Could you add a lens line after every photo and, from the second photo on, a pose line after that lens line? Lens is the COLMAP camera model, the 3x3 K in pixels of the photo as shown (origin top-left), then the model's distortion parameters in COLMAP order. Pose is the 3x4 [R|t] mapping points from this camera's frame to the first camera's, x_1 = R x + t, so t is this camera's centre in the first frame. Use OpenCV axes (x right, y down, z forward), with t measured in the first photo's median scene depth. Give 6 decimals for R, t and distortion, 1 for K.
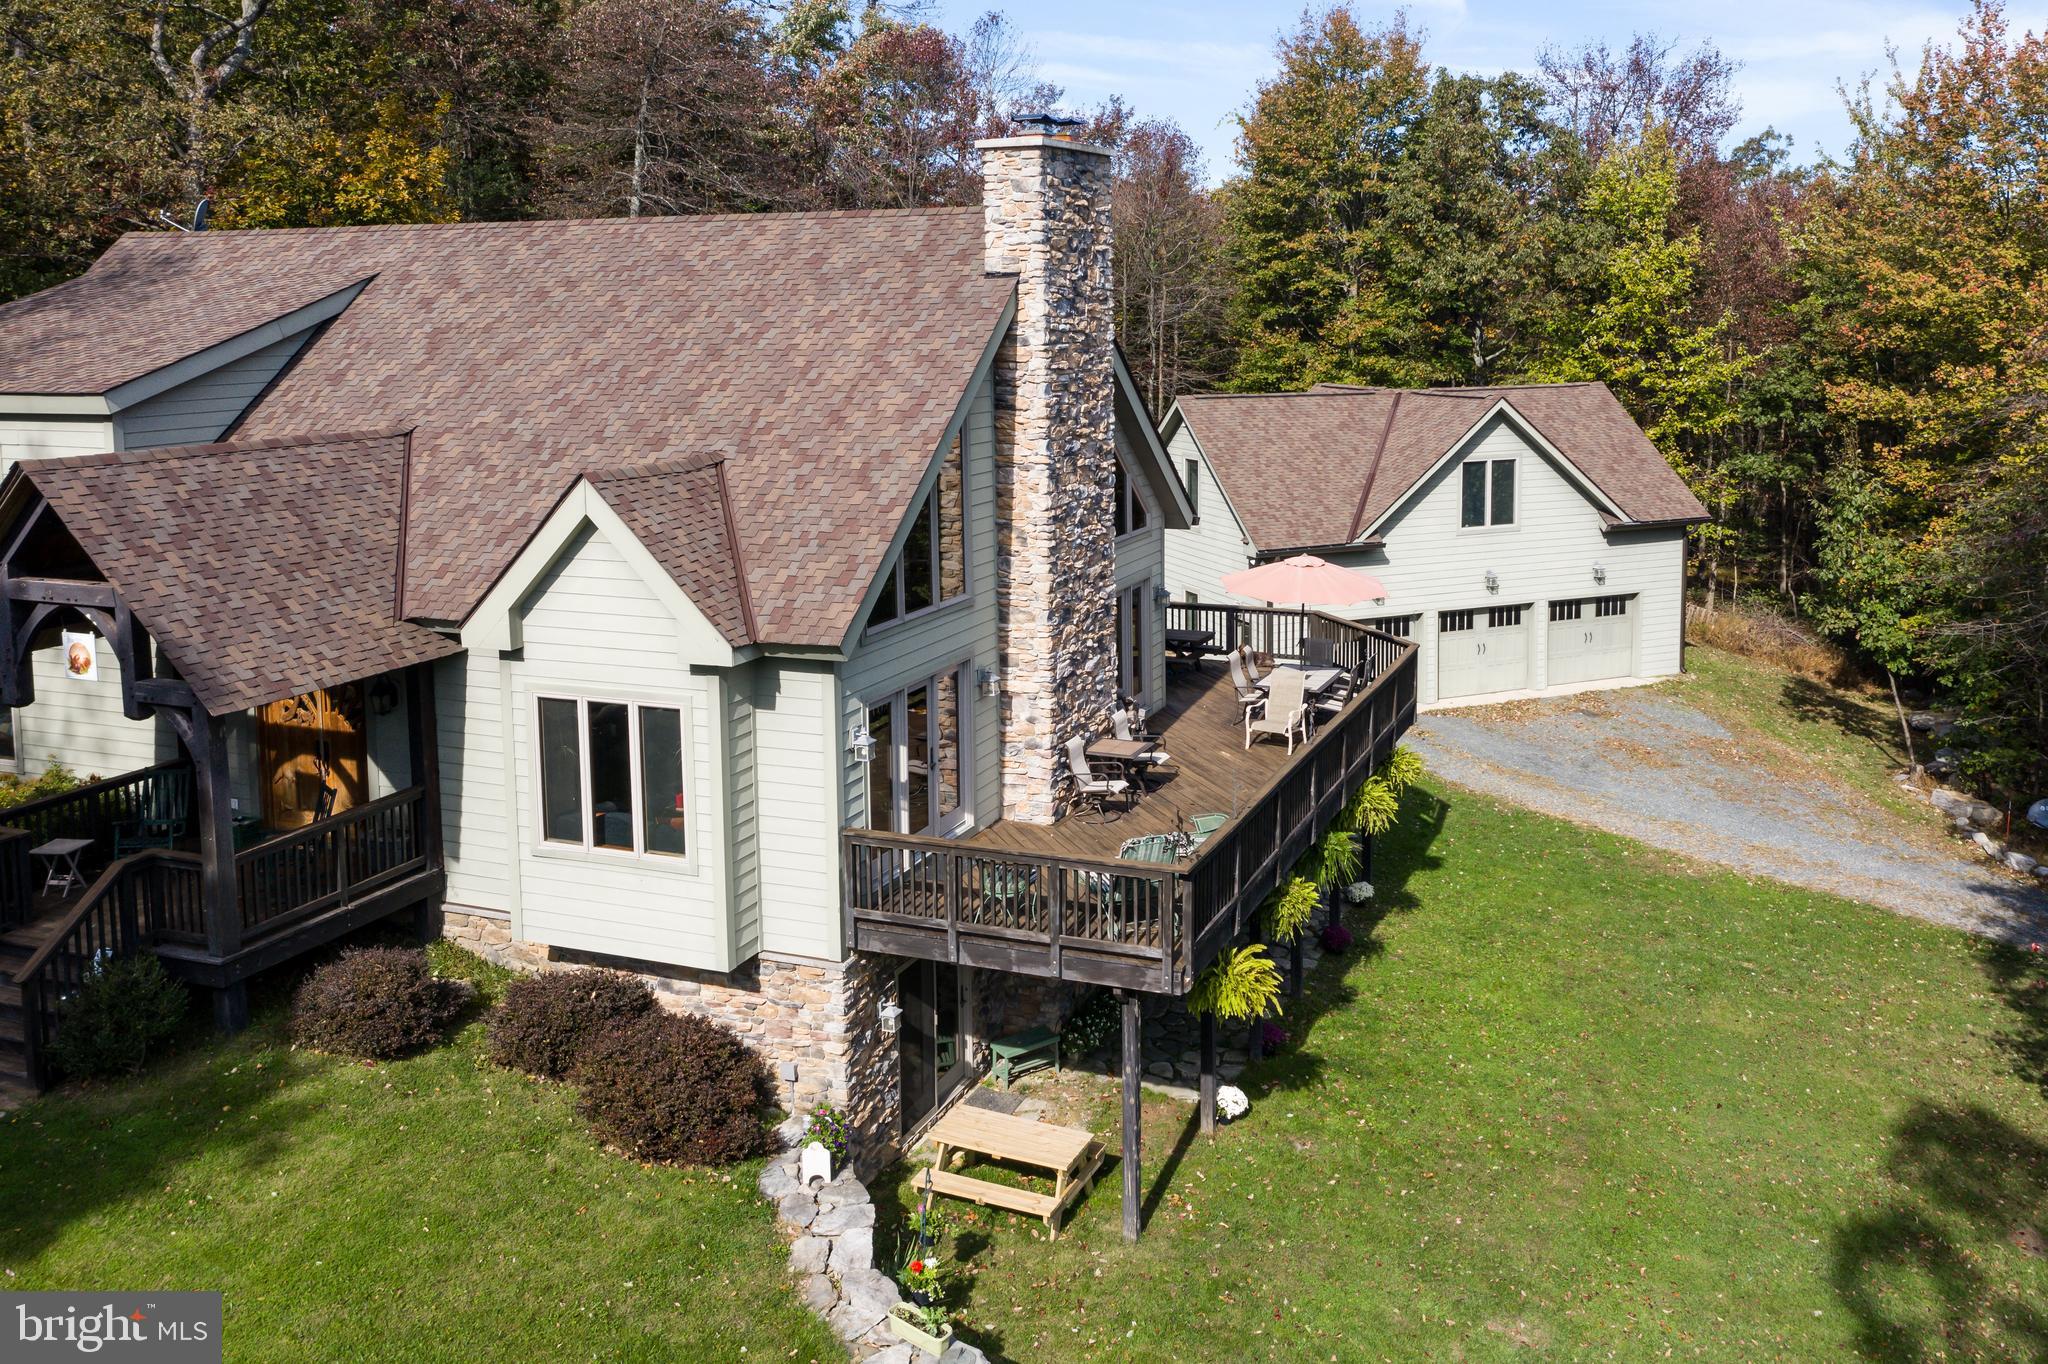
lens RADIAL K [[1695.9, 0, 1094.3], [0, 1695.9, 495.2], [0, 0, 1]] dist [0.002033, 0.005492]
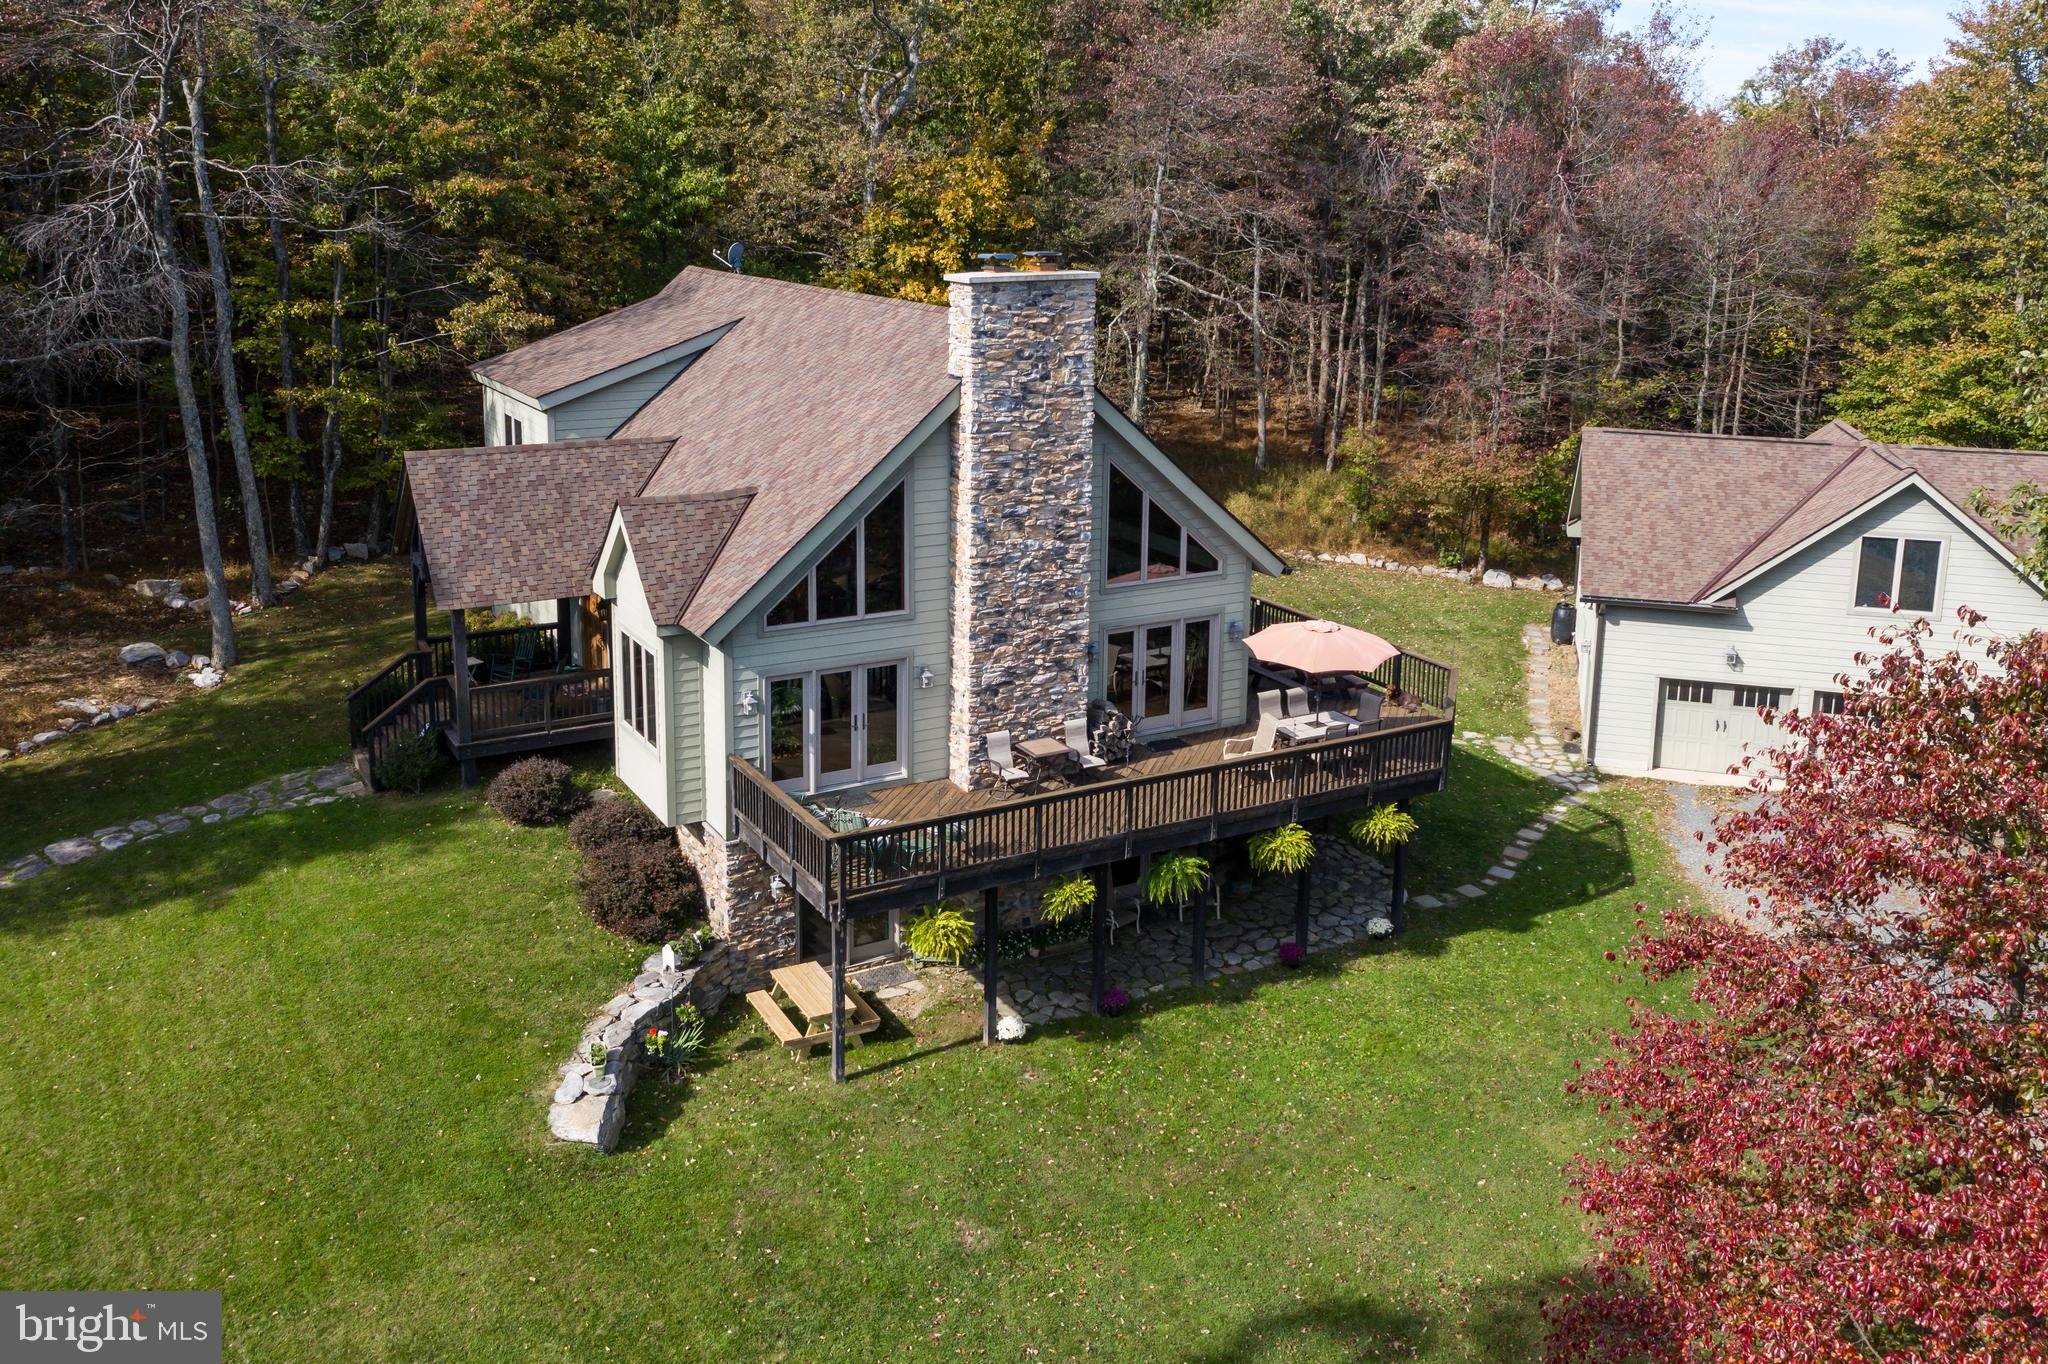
lens RADIAL K [[1695.9, 0, 1009.4], [0, 1695.9, 534.3], [0, 0, 1]] dist [0.002033, 0.005492]
pose [[0.769809, 0.151860, -0.619945, 0.757911], [-0.090939, 0.987470, 0.128966, -0.170506], [0.631763, -0.042902, 0.773974, 0.003218]]
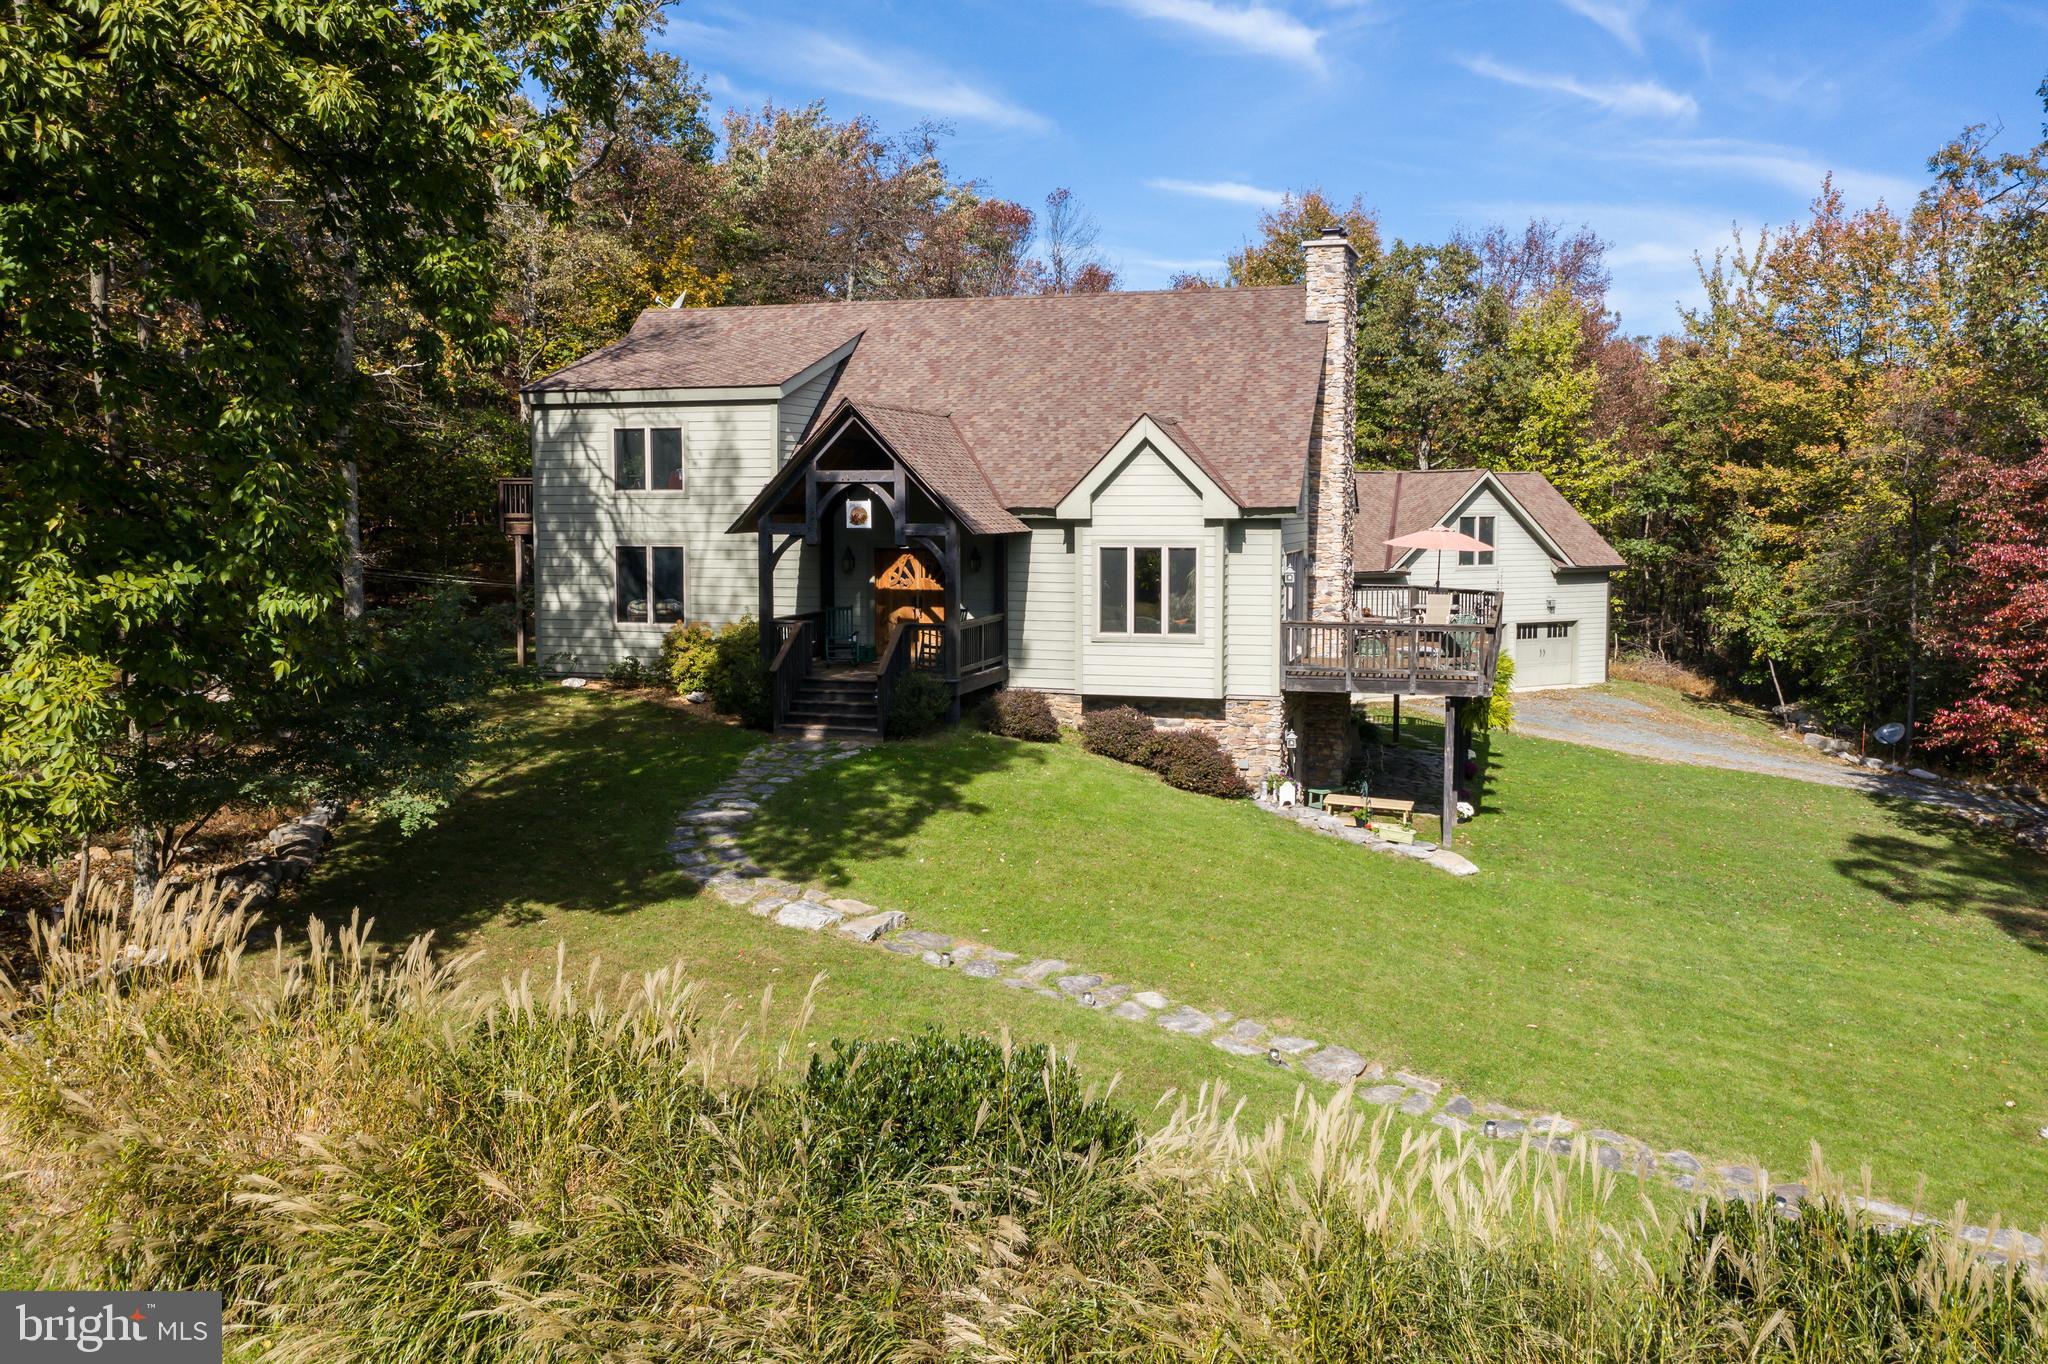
lens RADIAL K [[1695.9, 0, 973.2], [0, 1695.9, 667.4], [0, 0, 1]] dist [0.002033, 0.005492]
pose [[0.997529, 0.001123, 0.070246, -0.475097], [0.000234, 0.999814, -0.019301, 0.225235], [-0.070254, 0.019270, 0.997343, -0.588139]]
